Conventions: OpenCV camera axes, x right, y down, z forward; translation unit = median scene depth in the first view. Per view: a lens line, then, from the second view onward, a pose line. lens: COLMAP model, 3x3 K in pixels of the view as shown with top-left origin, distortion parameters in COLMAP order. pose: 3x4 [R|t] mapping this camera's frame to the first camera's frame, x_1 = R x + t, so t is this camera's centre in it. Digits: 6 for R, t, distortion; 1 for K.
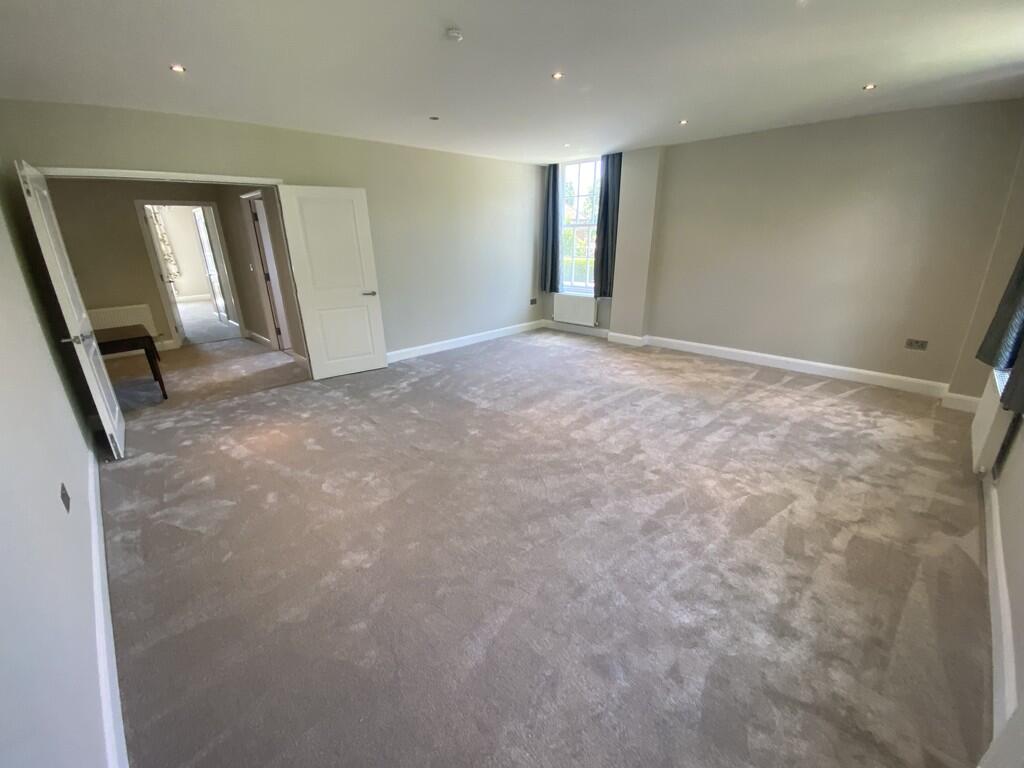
lens RADIAL K [[421.0, 0, 509.6], [0, 421.0, 387.2], [0, 0, 1]] dist [-0.008047, -0.001101]
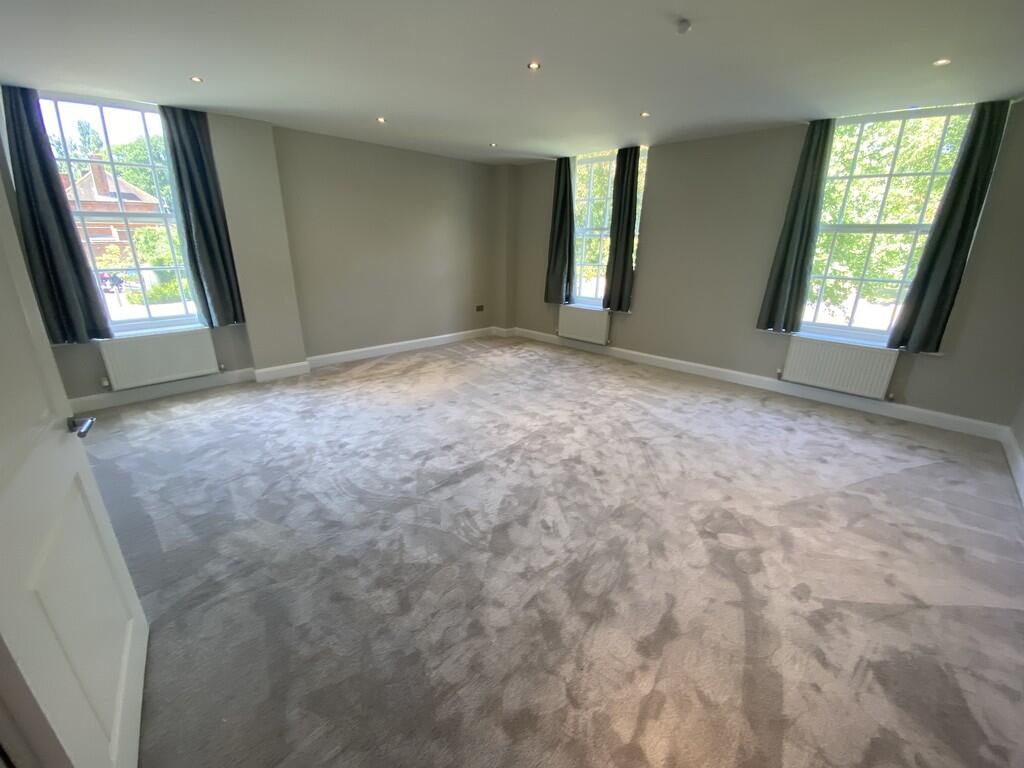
lens RADIAL K [[421.0, 0, 512.5], [0, 421.0, 379.9], [0, 0, 1]] dist [-0.008047, -0.001101]
pose [[-0.038315, -0.283206, 0.958293, -0.692759], [0.322130, 0.904301, 0.280129, -0.265894], [-0.945920, 0.319428, 0.056581, 0.851544]]
